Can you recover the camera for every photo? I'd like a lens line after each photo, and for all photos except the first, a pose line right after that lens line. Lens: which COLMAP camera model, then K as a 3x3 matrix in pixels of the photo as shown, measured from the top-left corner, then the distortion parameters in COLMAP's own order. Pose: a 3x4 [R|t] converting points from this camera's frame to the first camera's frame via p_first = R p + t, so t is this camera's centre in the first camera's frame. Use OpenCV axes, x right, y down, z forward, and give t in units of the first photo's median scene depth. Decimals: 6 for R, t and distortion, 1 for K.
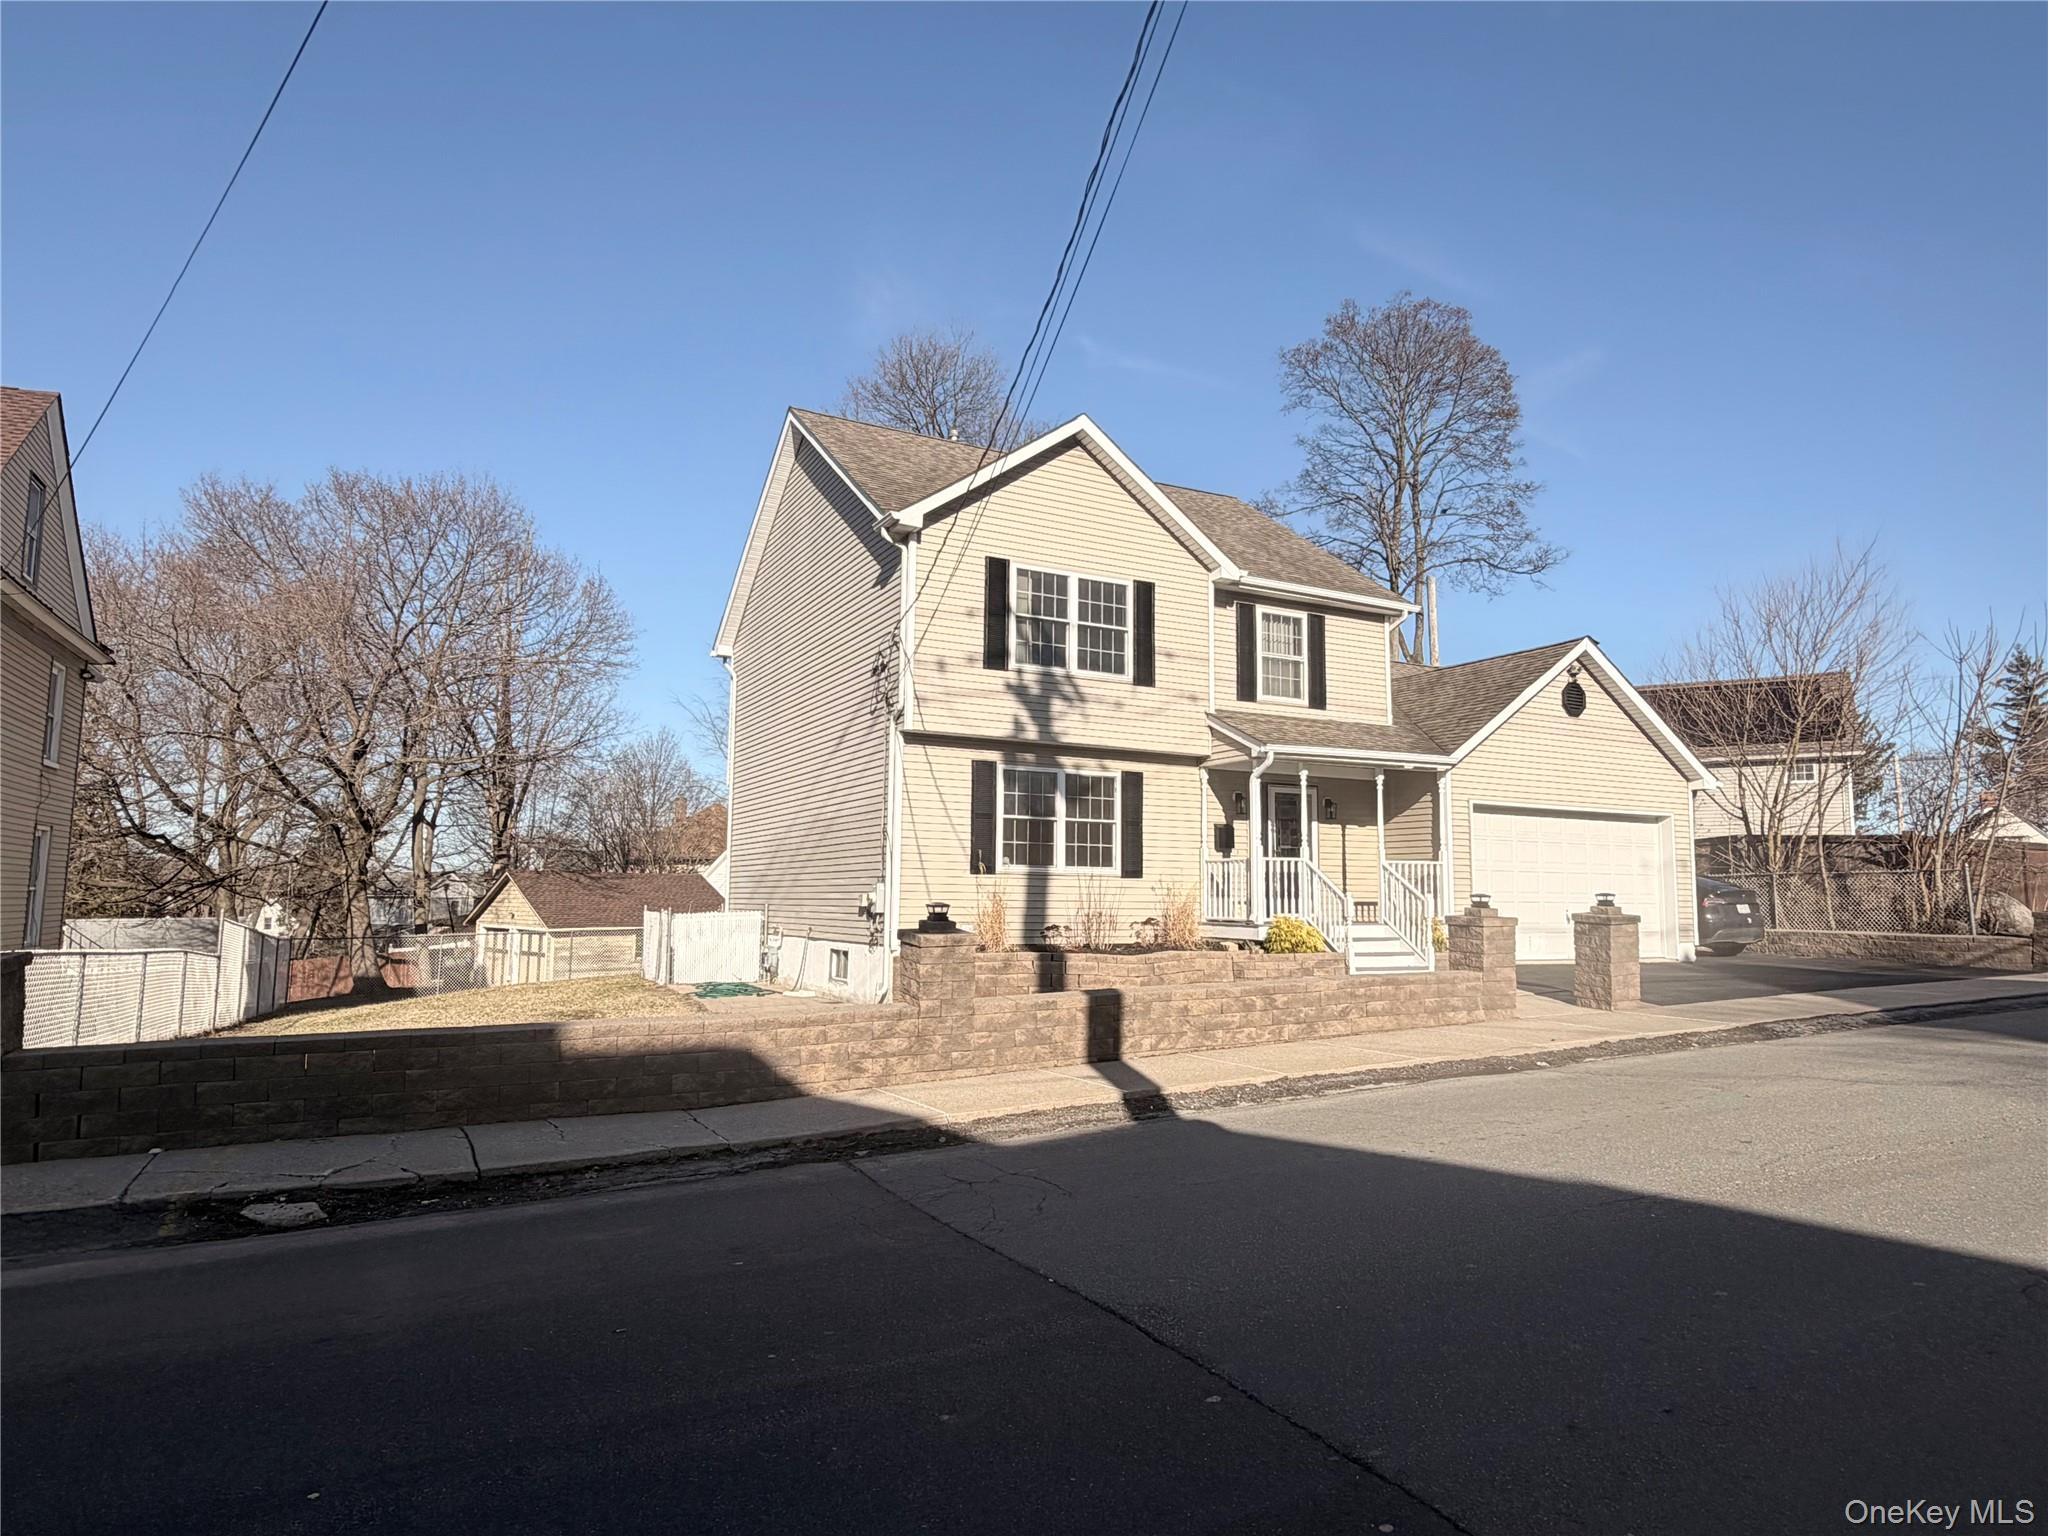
lens RADIAL K [[1196.5, 0, 1030.2], [0, 1196.5, 780.6], [0, 0, 1]] dist [-0.001693, -0.000300]
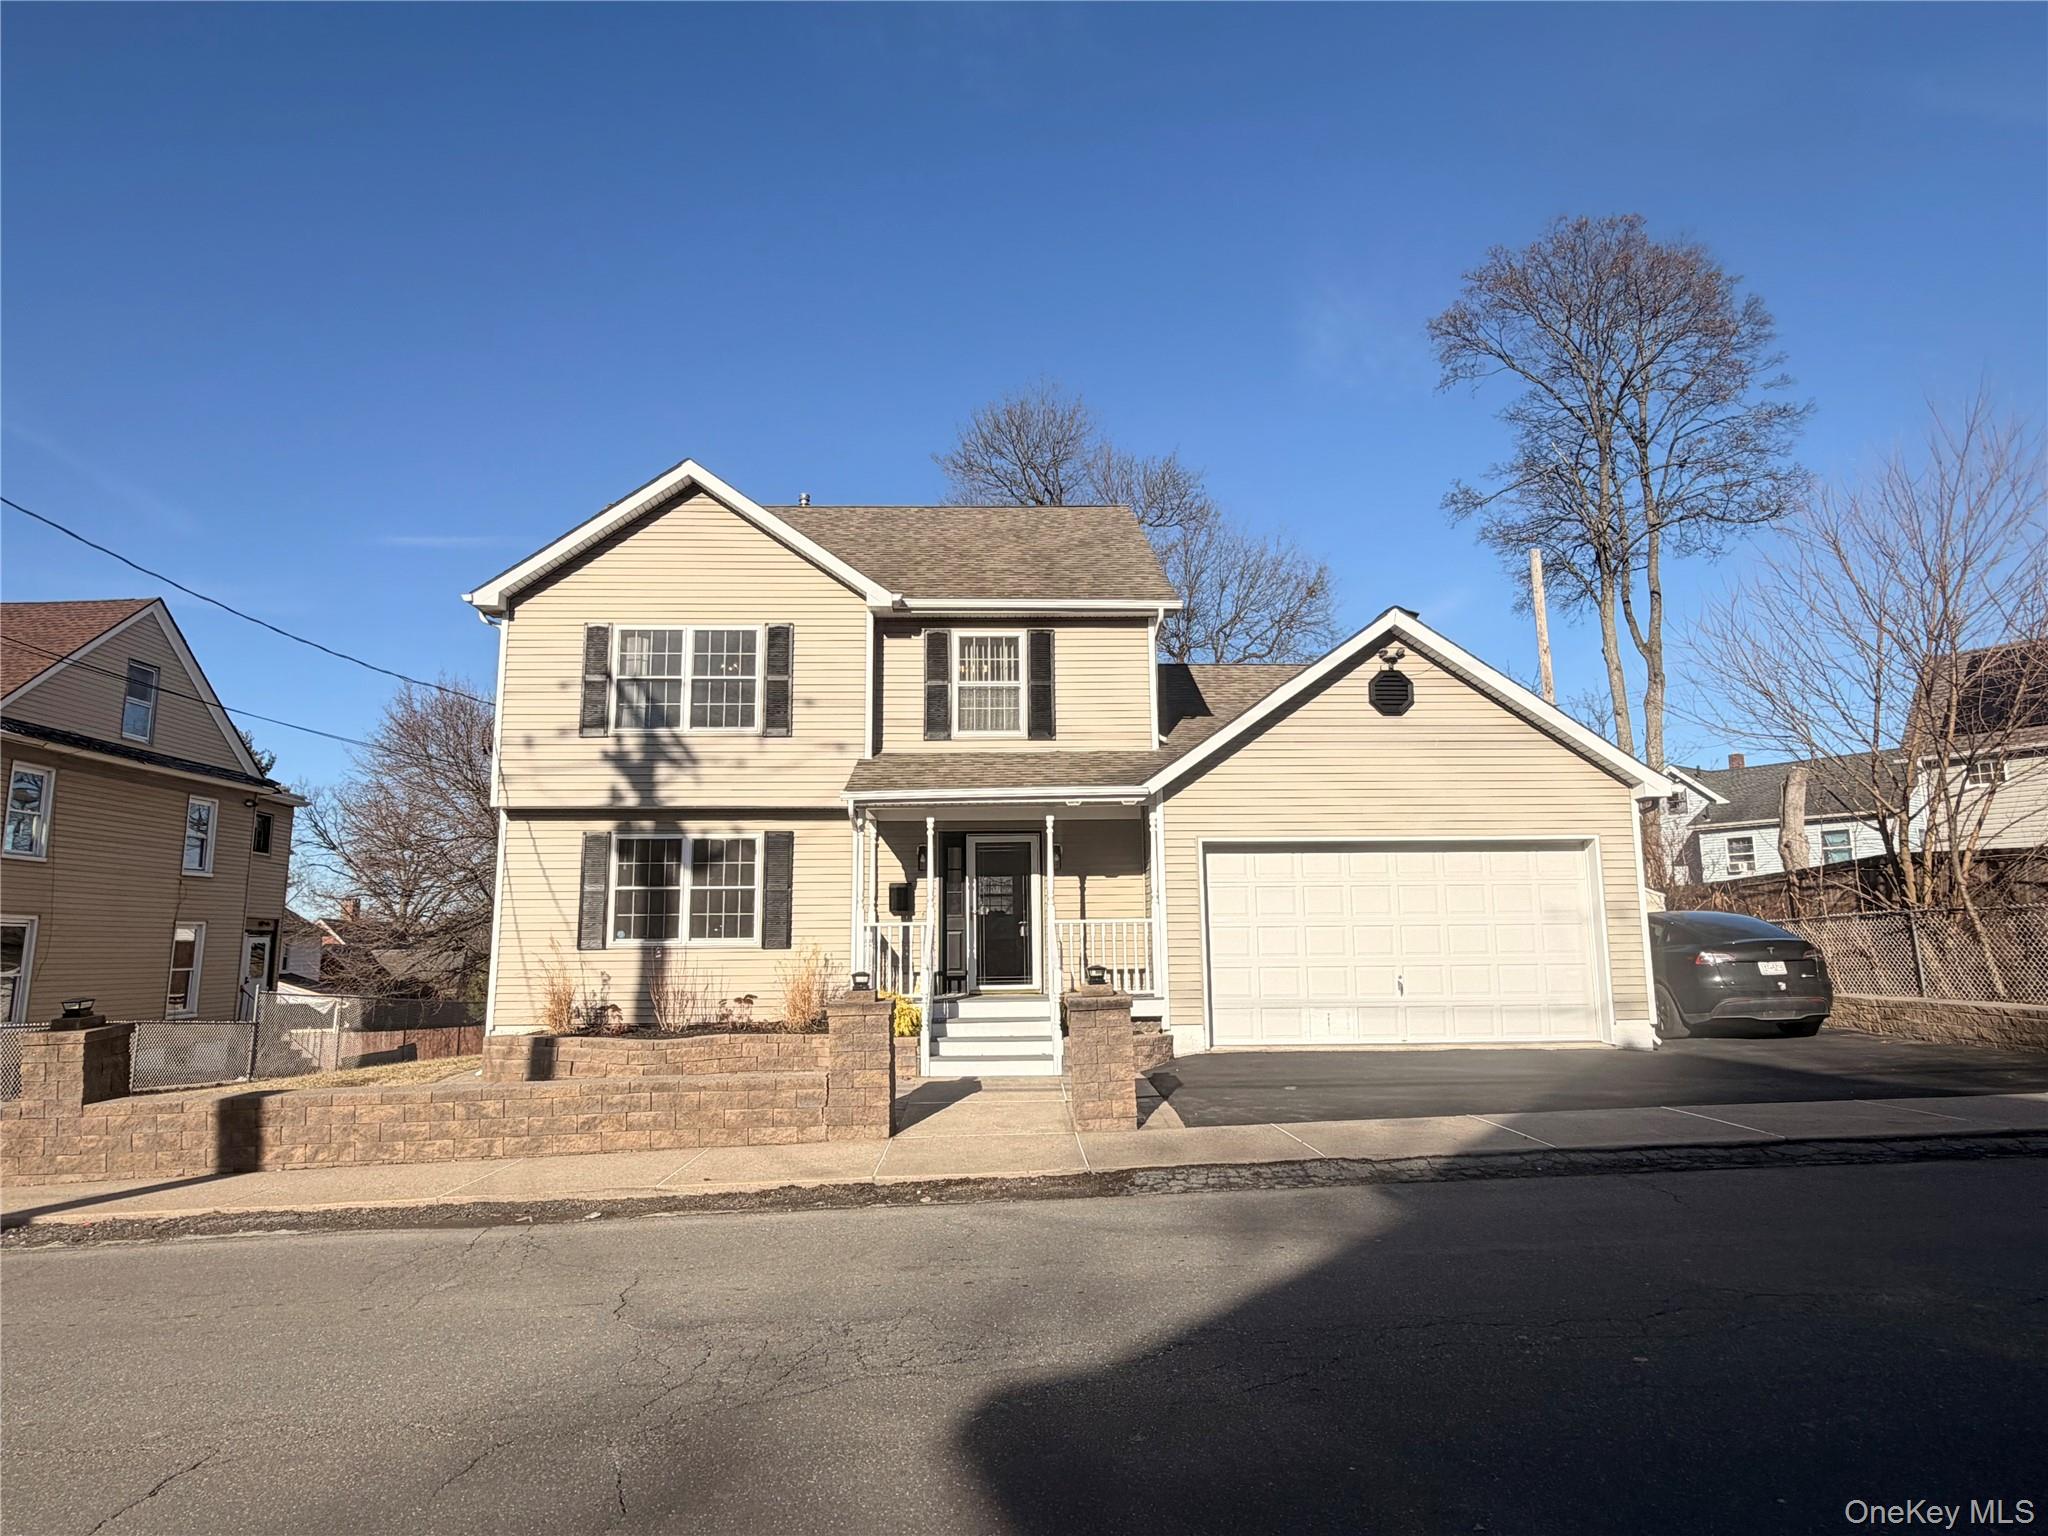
lens RADIAL K [[1135.0, 0, 1025.3], [0, 1135.0, 777.9], [0, 0, 1]] dist [0.000256, 0.000014]
pose [[0.899662, -0.082770, -0.428670, 0.650548], [0.062219, 0.996150, -0.061761, 0.017664], [0.432131, 0.028893, 0.901348, 0.310225]]
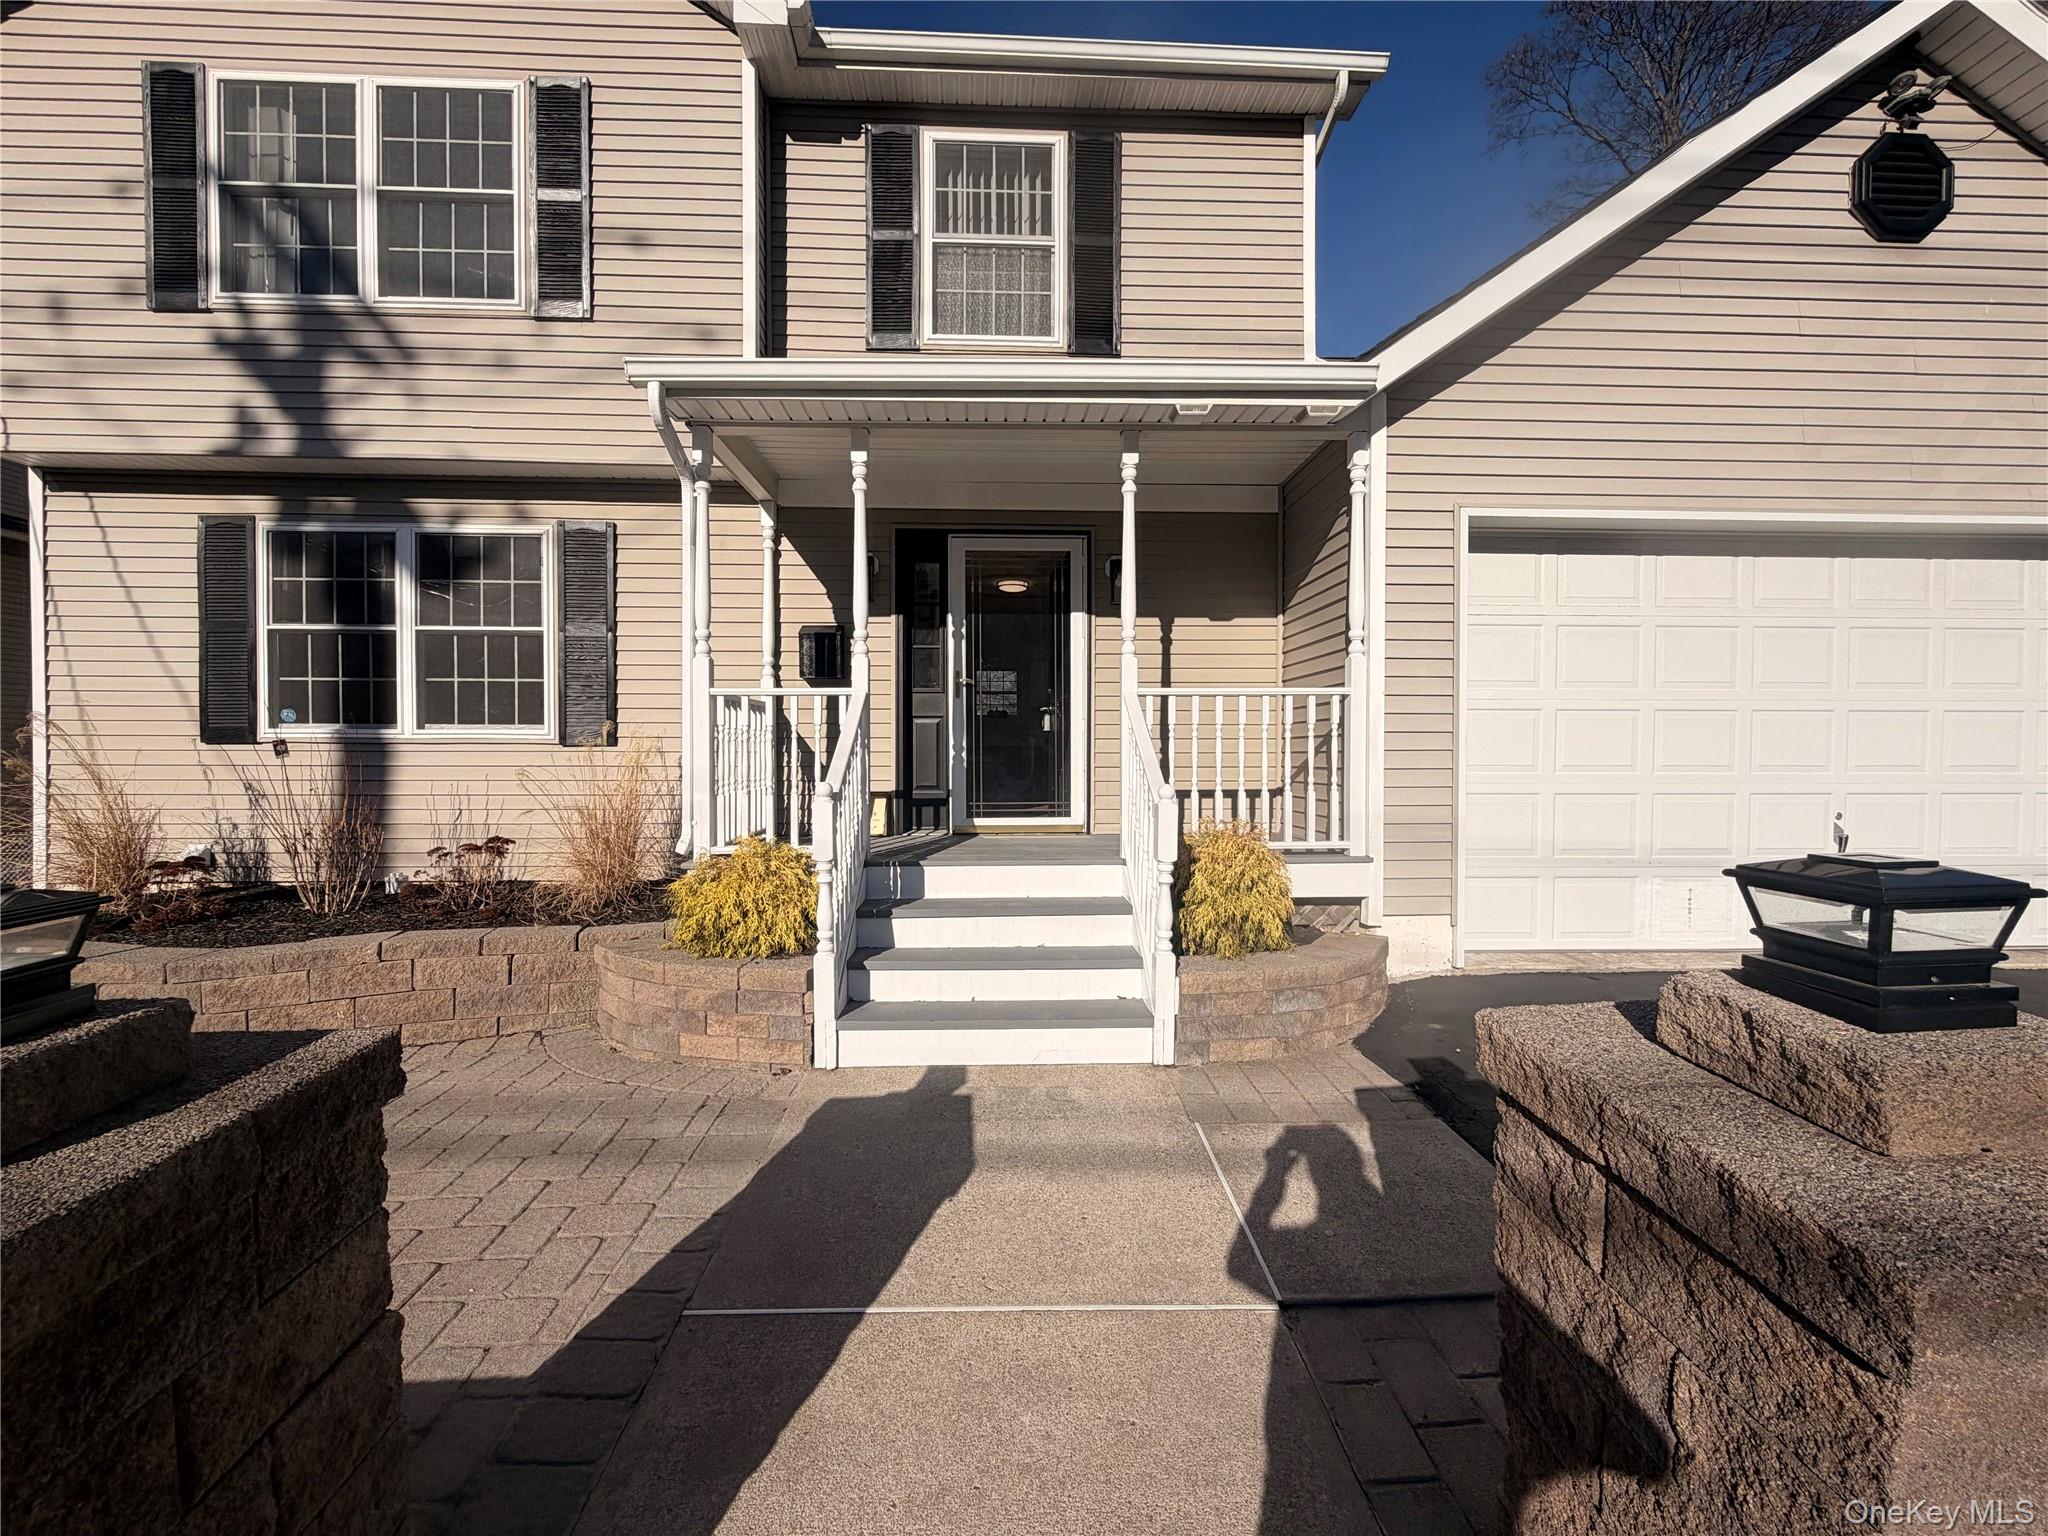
lens RADIAL K [[816.2, 0, 1017.1], [0, 816.2, 770.3], [0, 0, 1]] dist [0.002310, 0.000195]
pose [[0.903725, -0.002871, -0.428103, 0.390316], [0.049881, 0.993873, 0.098633, 0.069115], [0.425197, -0.110491, 0.898331, 0.798278]]
